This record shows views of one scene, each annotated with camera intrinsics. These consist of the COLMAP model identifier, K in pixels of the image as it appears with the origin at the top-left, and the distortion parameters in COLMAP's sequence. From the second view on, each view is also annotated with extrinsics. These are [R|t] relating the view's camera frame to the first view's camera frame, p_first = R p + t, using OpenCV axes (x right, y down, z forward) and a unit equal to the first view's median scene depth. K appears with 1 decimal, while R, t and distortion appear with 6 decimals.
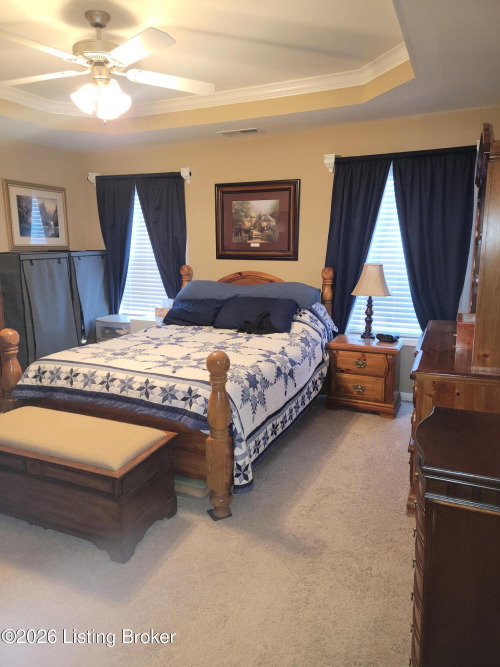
lens RADIAL K [[465.5, 0, 248.4], [0, 465.5, 331.3], [0, 0, 1]] dist [0.080006, -0.057298]
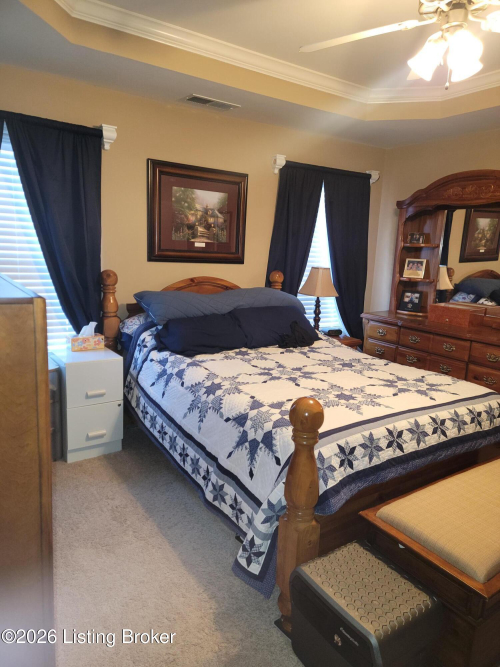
lens RADIAL K [[465.5, 0, 246.1], [0, 465.5, 334.6], [0, 0, 1]] dist [0.080006, -0.057298]
pose [[0.516112, -0.136744, 0.845535, -0.674011], [0.121023, 0.988912, 0.086059, -0.091315], [-0.847928, 0.057913, 0.526939, 0.518484]]
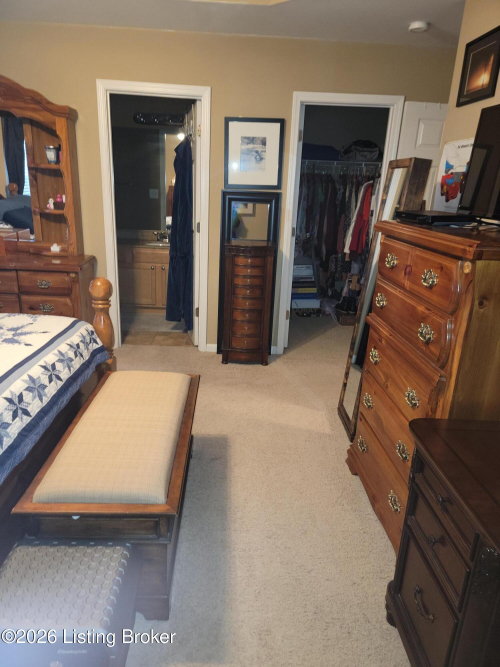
lens RADIAL K [[465.5, 0, 248.2], [0, 465.5, 333.3], [0, 0, 1]] dist [0.080006, -0.057298]
pose [[-0.443743, -0.283249, 0.850213, -0.615992], [0.132094, 0.917699, 0.374674, -0.104669], [-0.886365, 0.278567, -0.369807, 0.600400]]
